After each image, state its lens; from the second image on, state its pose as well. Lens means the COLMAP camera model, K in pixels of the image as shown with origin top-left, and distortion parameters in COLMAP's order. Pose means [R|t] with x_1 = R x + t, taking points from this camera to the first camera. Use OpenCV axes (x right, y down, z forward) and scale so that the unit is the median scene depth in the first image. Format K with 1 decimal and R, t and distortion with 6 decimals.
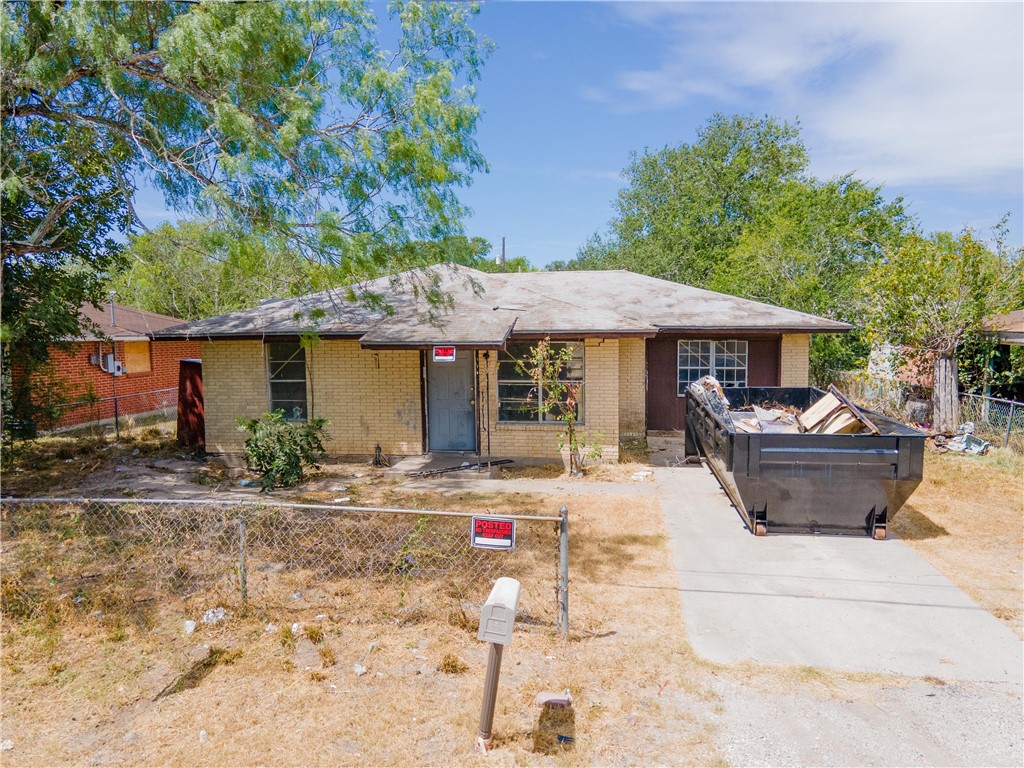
lens RADIAL K [[753.6, 0, 514.1], [0, 753.6, 388.4], [0, 0, 1]] dist [0.014187, 0.050032]
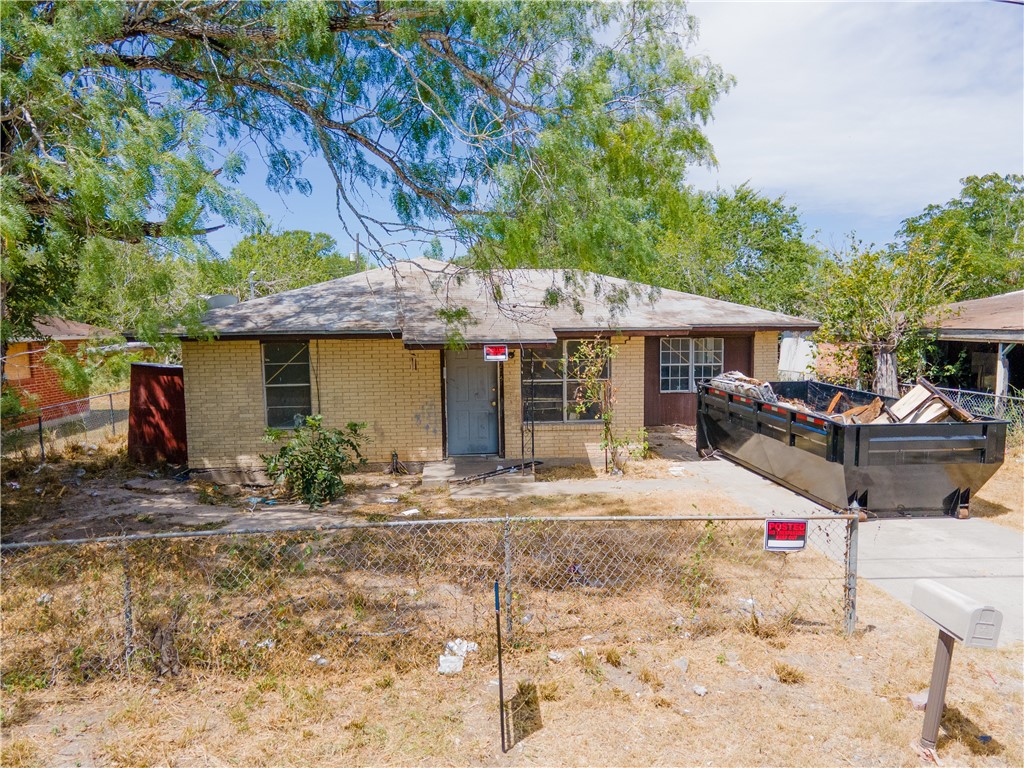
lens RADIAL K [[753.6, 0, 514.1], [0, 753.6, 388.4], [0, 0, 1]] dist [0.014187, 0.050032]
pose [[0.971899, -0.021653, 0.234400, -0.264504], [0.021602, 0.999763, 0.002788, -0.002797], [-0.234405, 0.002354, 0.972136, 0.060417]]
